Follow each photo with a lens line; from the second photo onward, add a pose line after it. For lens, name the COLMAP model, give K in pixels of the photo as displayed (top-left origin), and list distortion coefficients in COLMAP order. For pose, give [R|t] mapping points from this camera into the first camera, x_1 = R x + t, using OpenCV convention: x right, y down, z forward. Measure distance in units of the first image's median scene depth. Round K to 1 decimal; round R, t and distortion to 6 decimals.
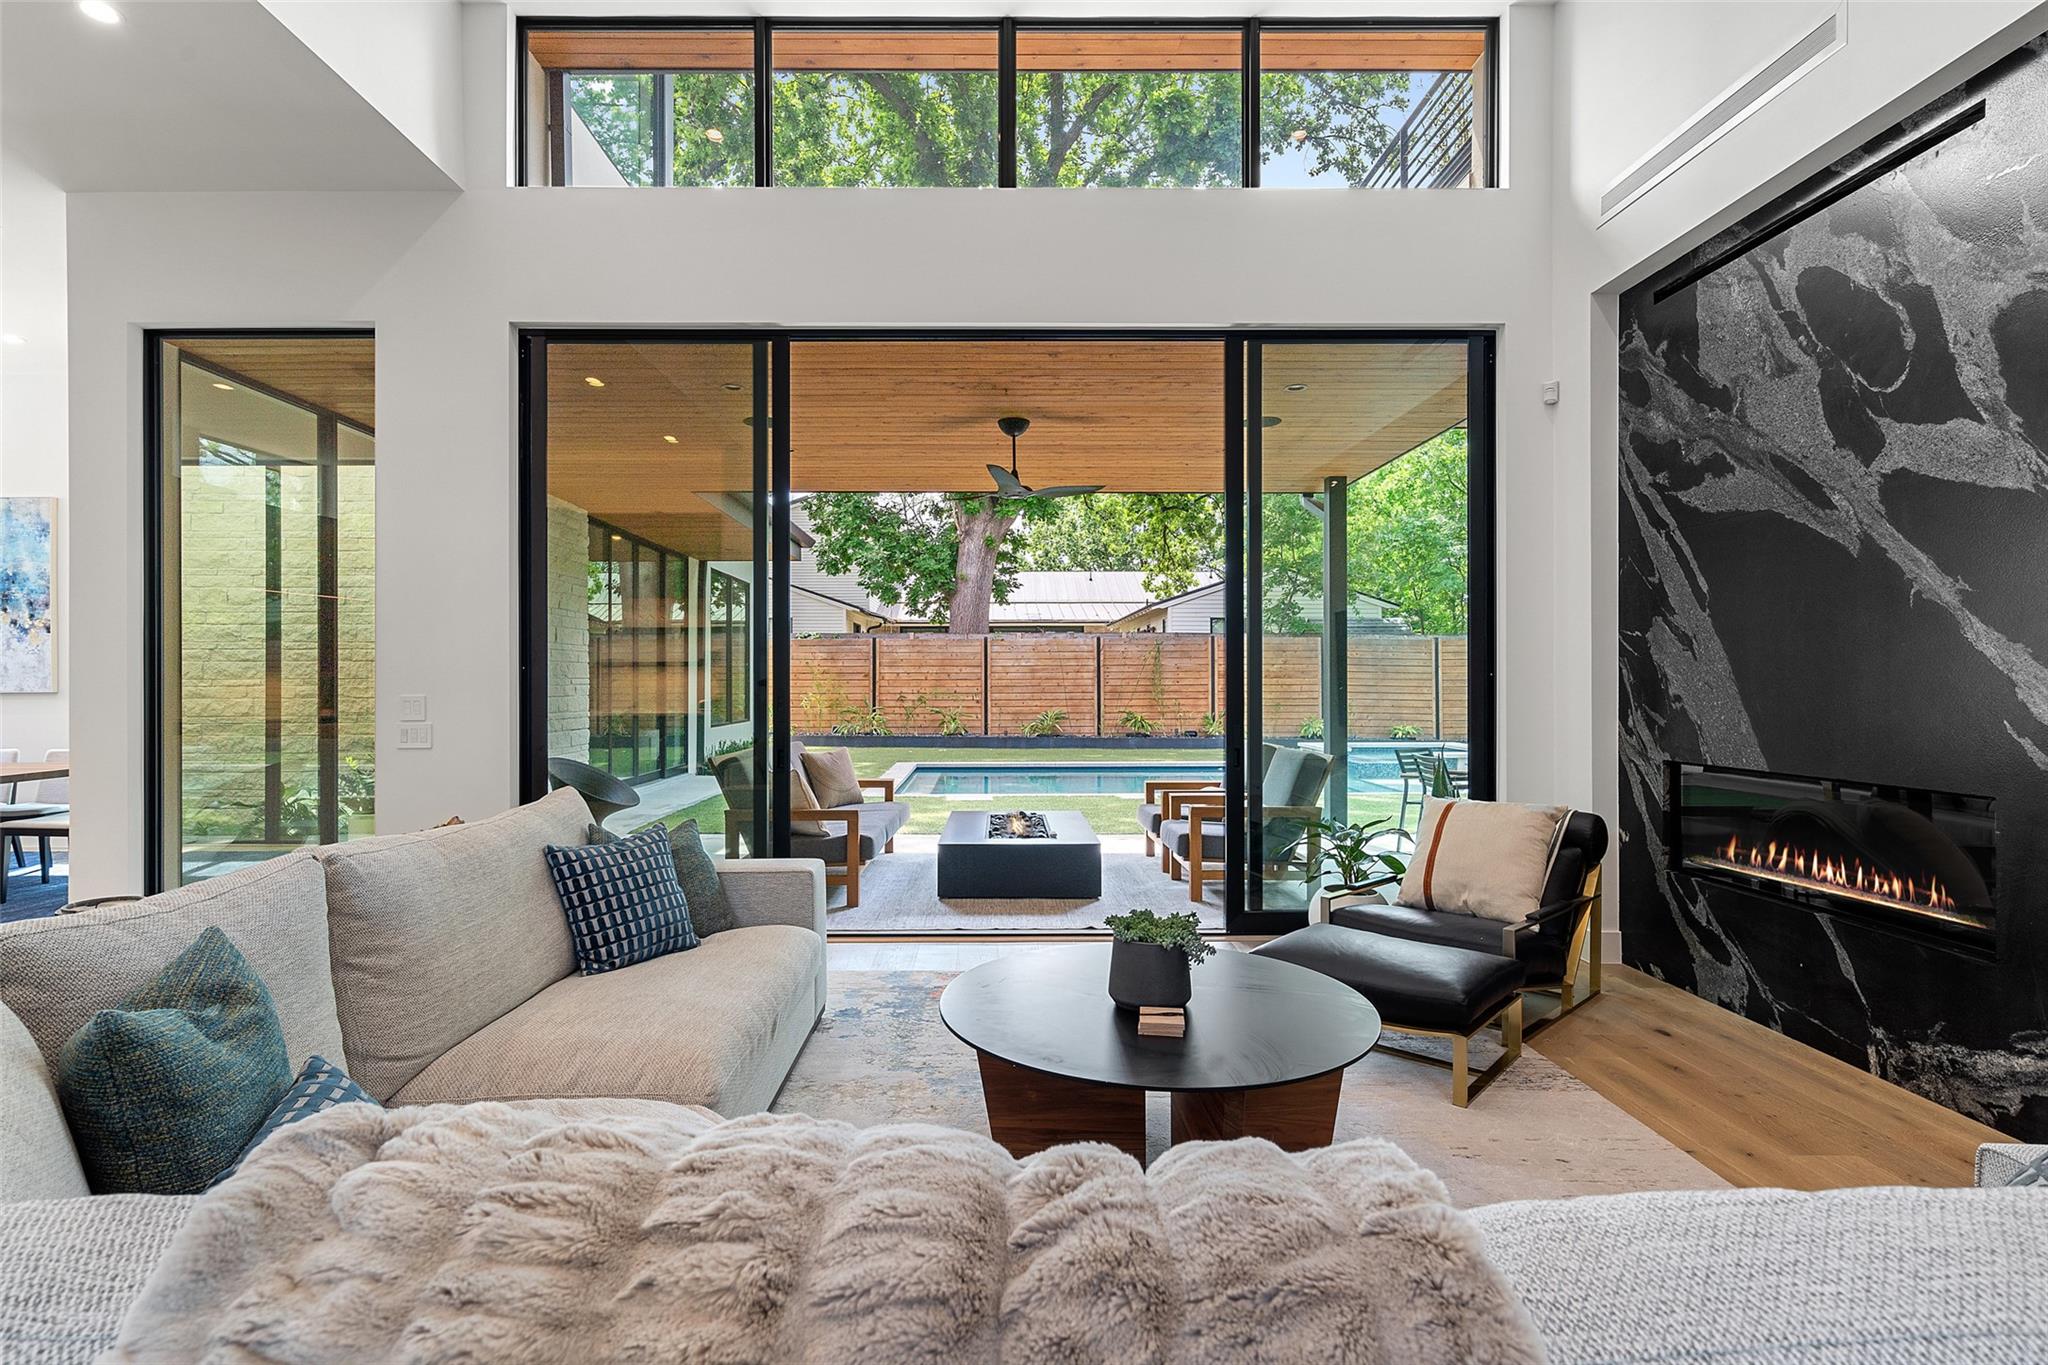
lens RADIAL K [[971.8, 0, 995.6], [0, 971.8, 682.4], [0, 0, 1]] dist [-0.002815, -0.000786]
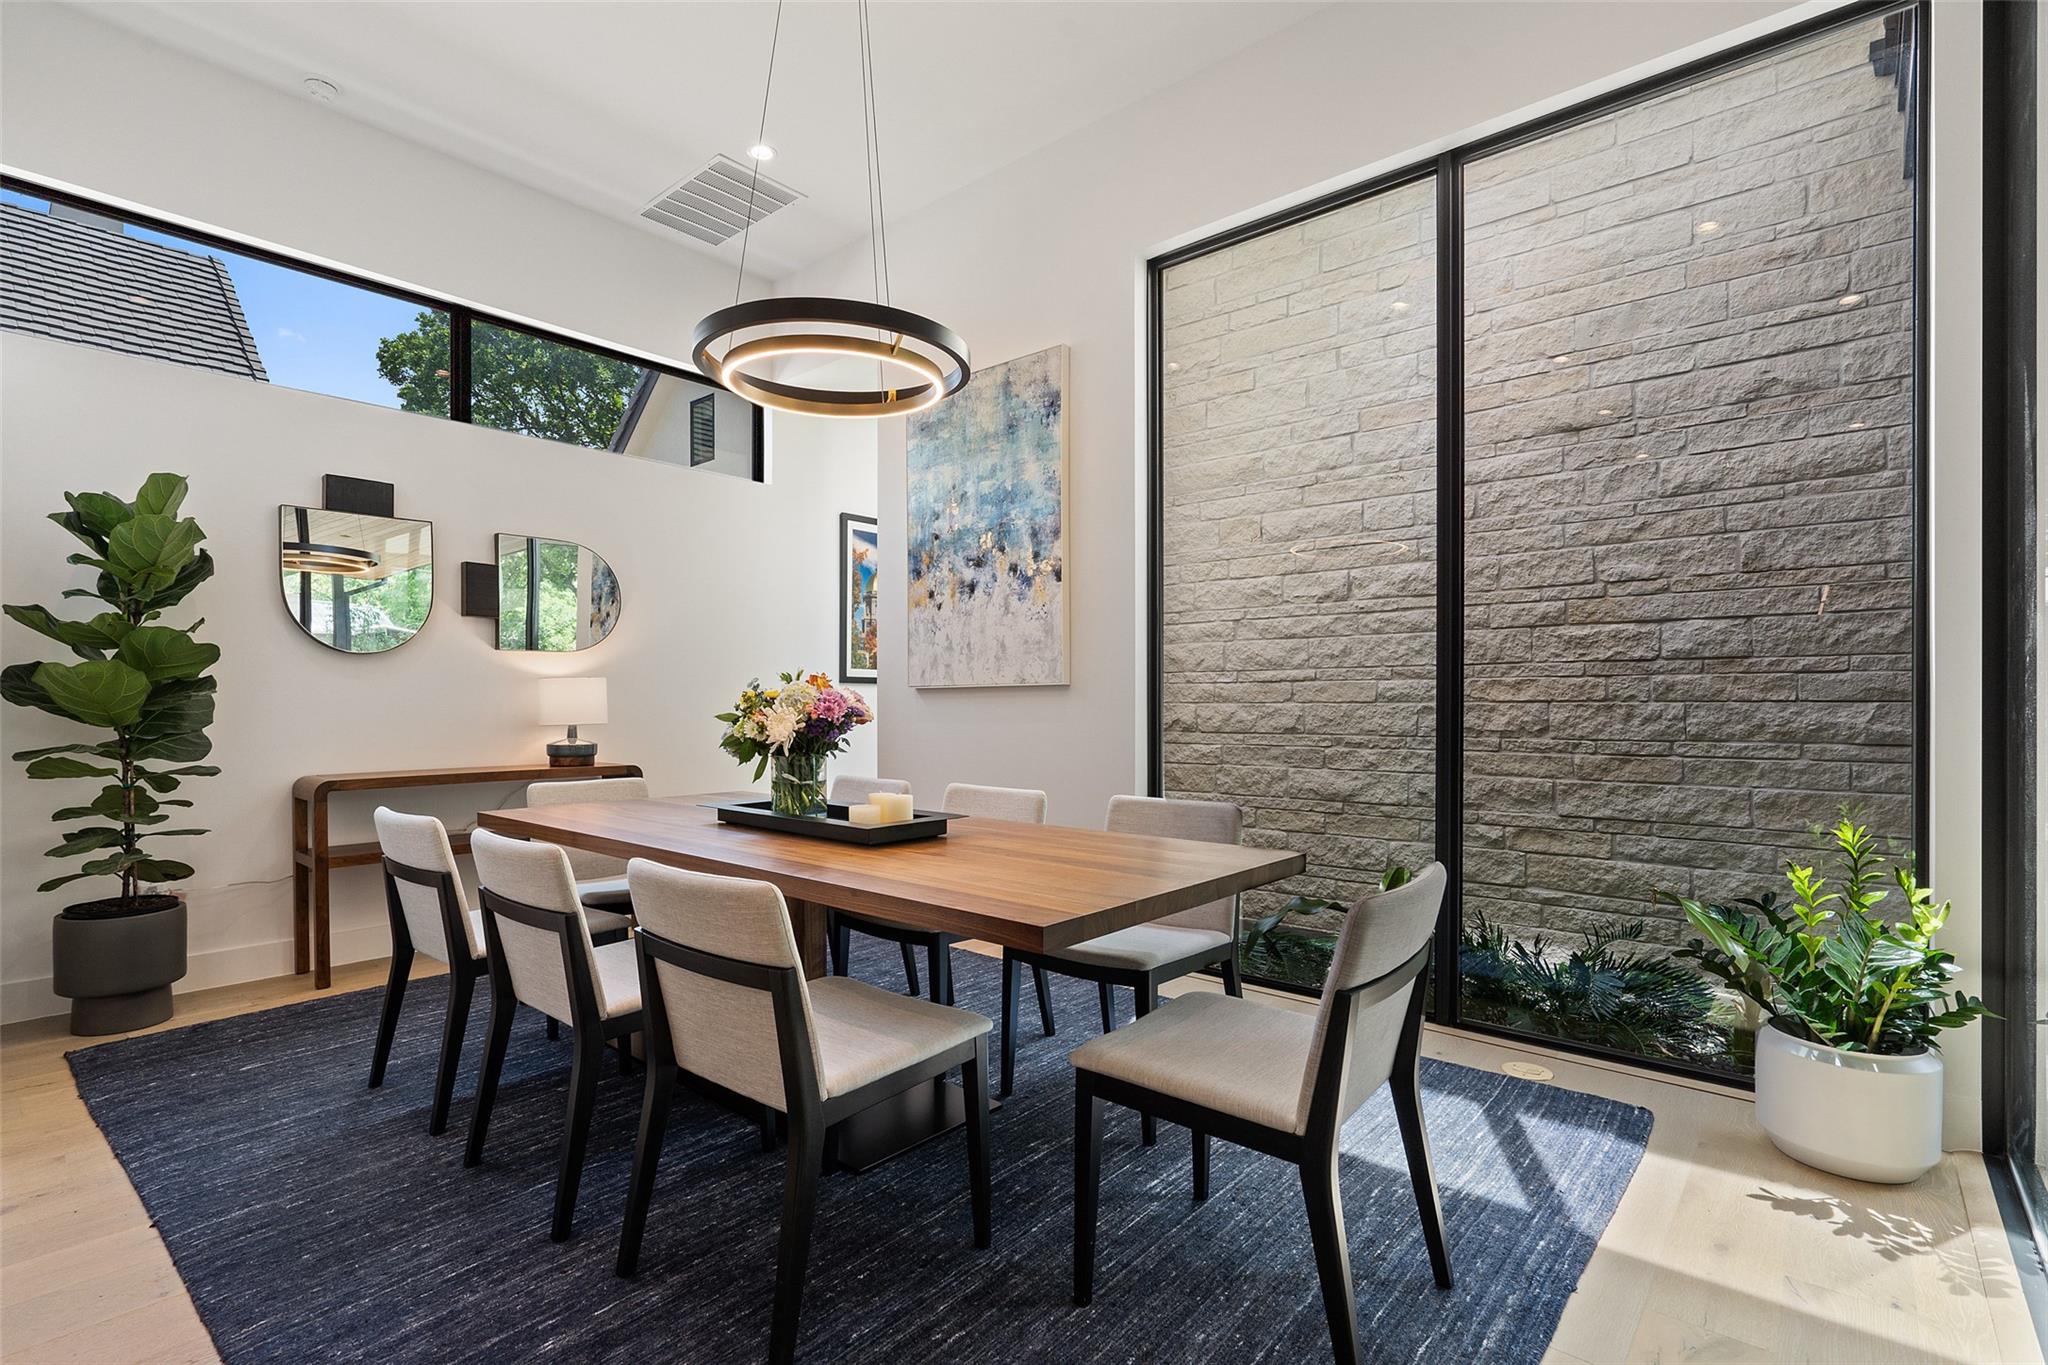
lens RADIAL K [[934.9, 0, 1013.9], [0, 934.9, 707.2], [0, 0, 1]] dist [-0.004756, 0.003379]
pose [[0.751123, 0.004409, -0.660148, -0.528351], [-0.003699, 0.999990, 0.002470, 0.018609], [0.660152, 0.000587, 0.751132, 0.473560]]
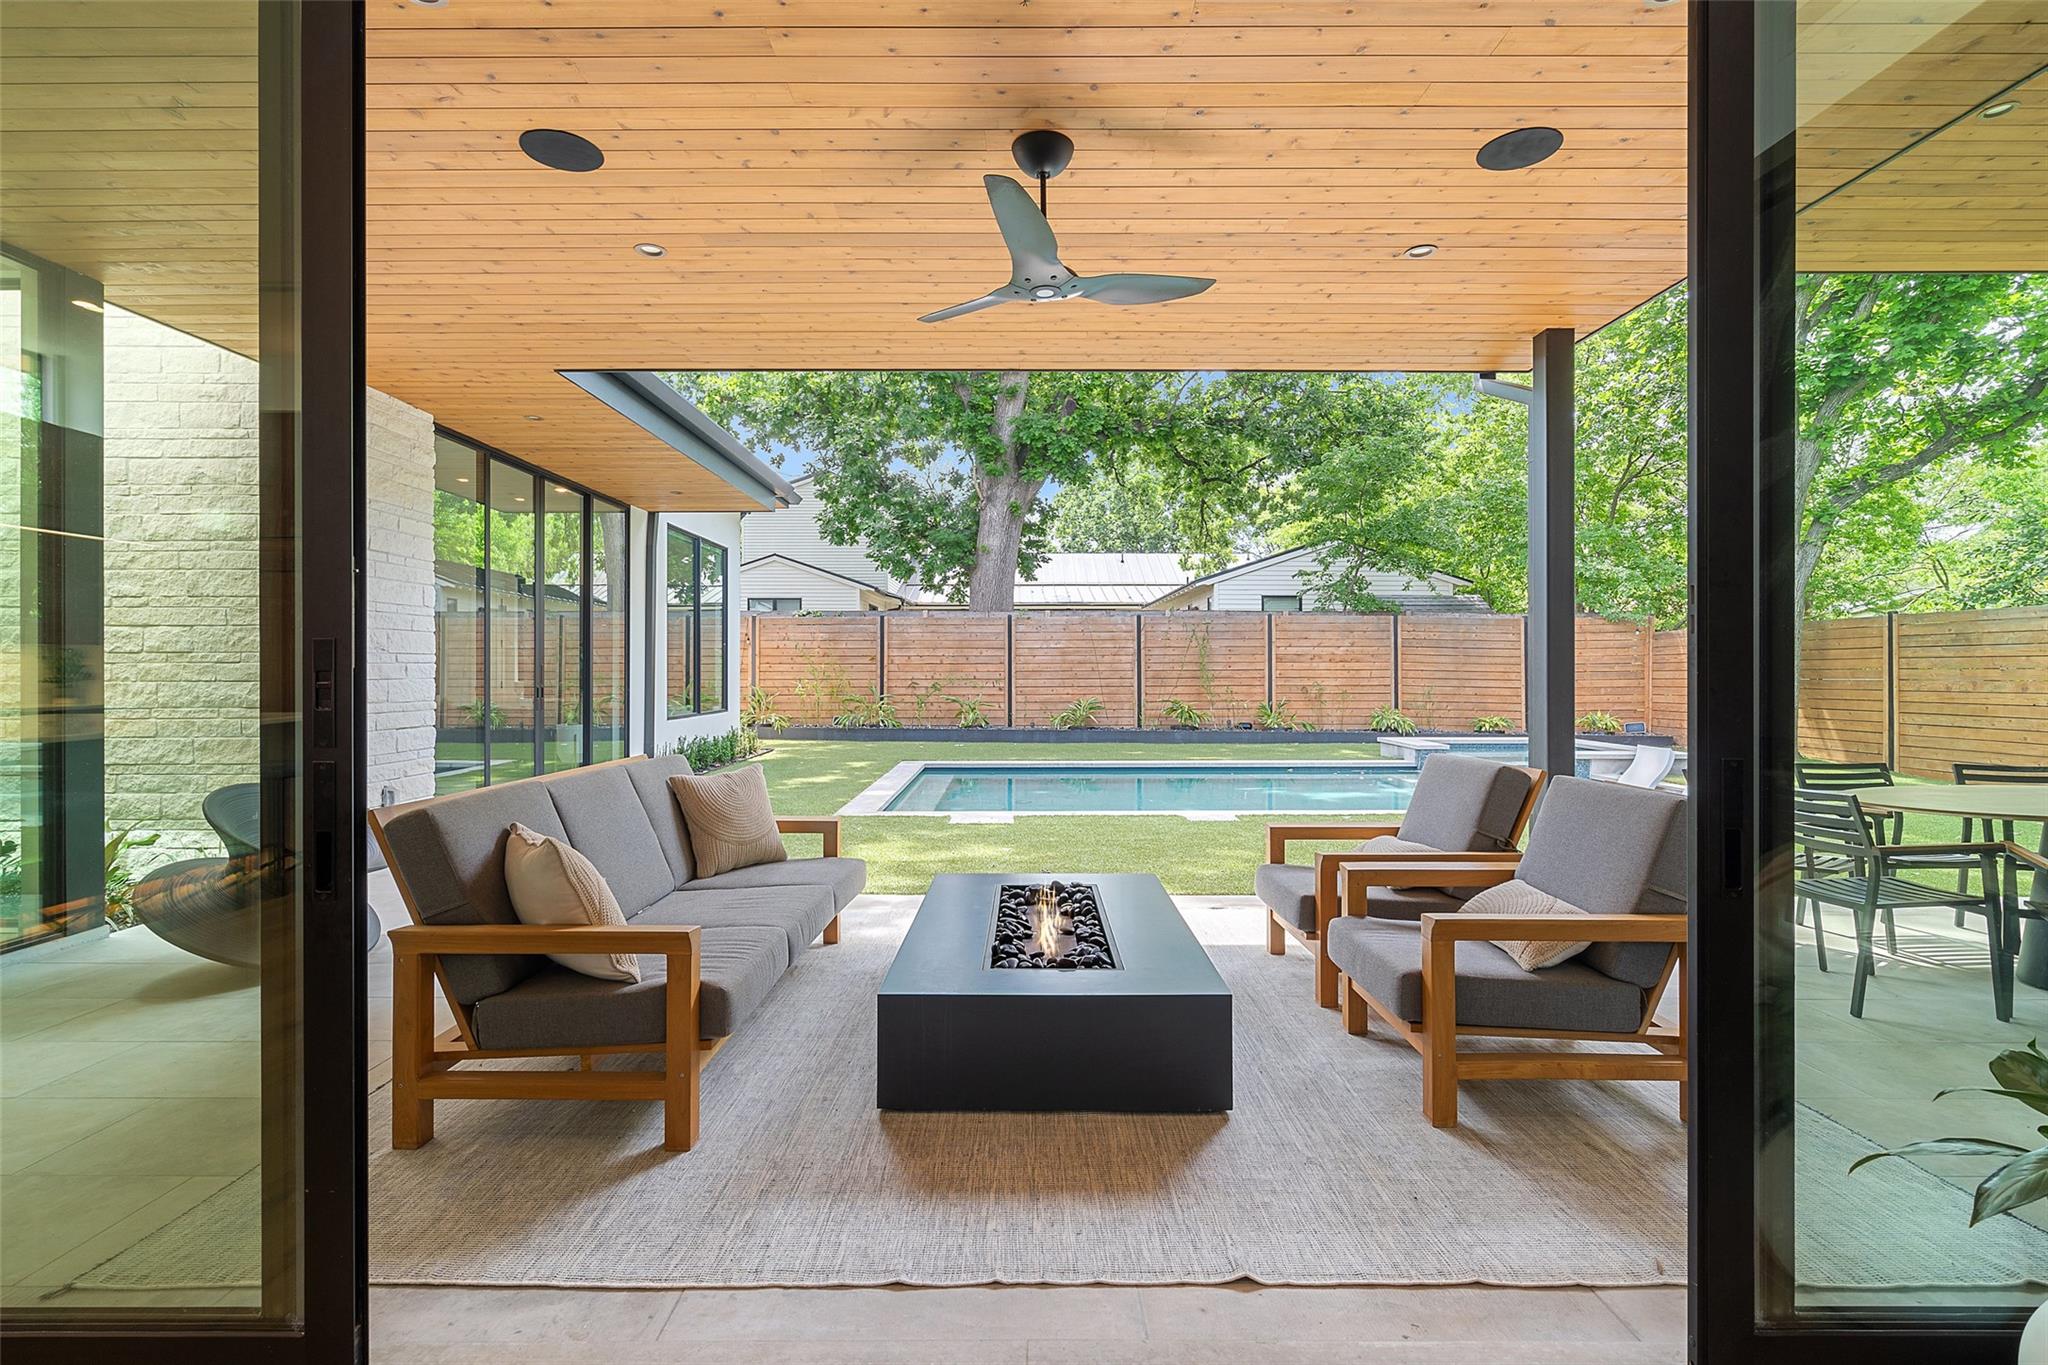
lens RADIAL K [[934.9, 0, 1018.2], [0, 934.9, 667.9], [0, 0, 1]] dist [-0.004756, 0.003379]
pose [[0.999983, 0.000965, -0.005789, 0.006066], [-0.000983, 0.999995, -0.003108, 0.008247], [0.005786, 0.003114, 0.999978, 0.371139]]
